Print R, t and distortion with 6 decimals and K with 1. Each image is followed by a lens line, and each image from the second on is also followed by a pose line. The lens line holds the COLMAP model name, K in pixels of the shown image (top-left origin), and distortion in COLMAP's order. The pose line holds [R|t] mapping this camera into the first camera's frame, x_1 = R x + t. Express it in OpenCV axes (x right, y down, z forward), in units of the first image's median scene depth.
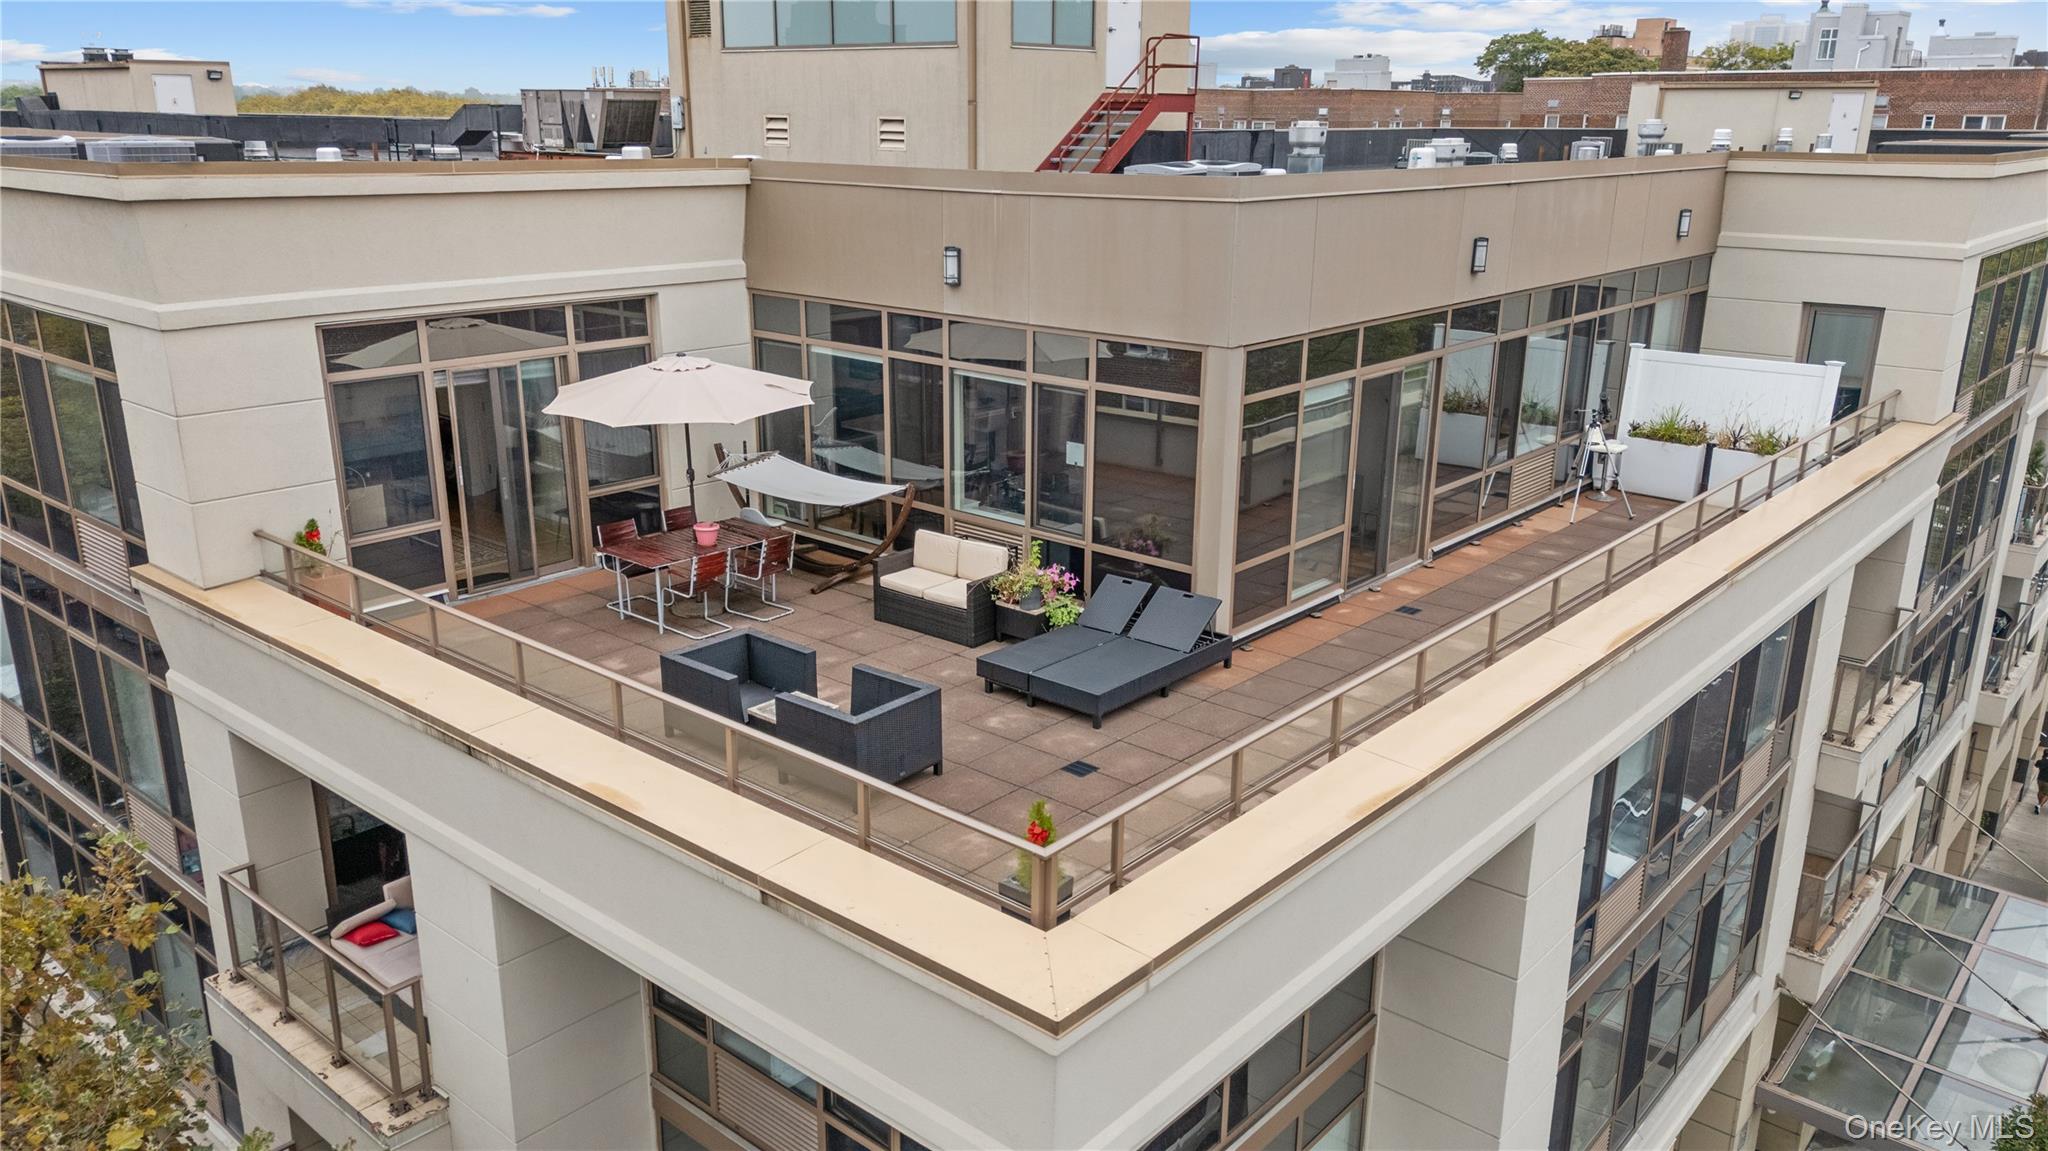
lens RADIAL K [[1496.7, 0, 1024.0], [0, 1496.7, 575.5], [0, 0, 1]] dist [0.069817, -0.066050]
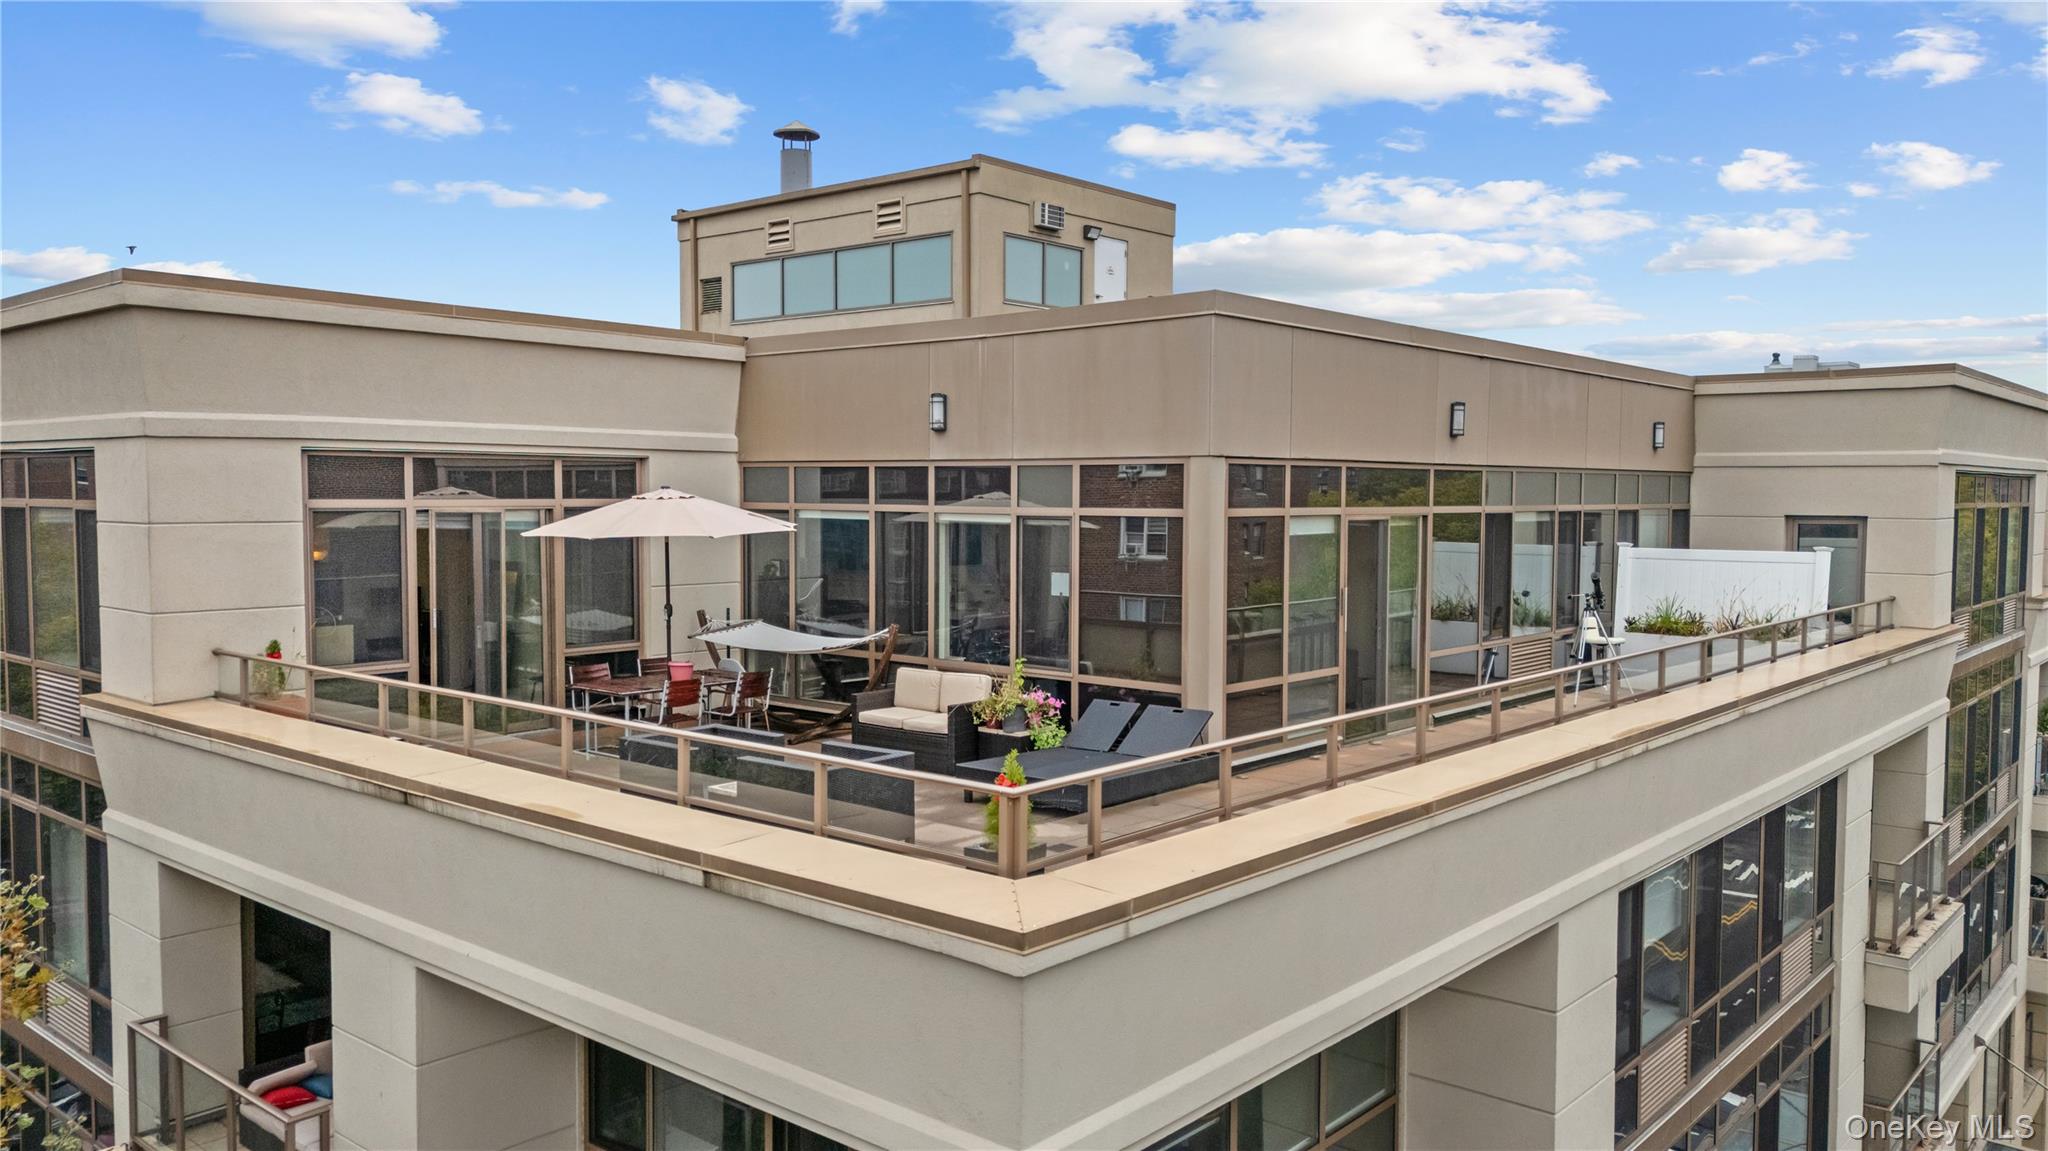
lens RADIAL K [[1496.7, 0, 1024.0], [0, 1496.7, 575.5], [0, 0, 1]] dist [0.069817, -0.066050]
pose [[0.999995, -0.002695, -0.001804, 0.011654], [0.002182, 0.970565, -0.240828, 0.143628], [0.002400, 0.240823, 0.970566, 0.041808]]
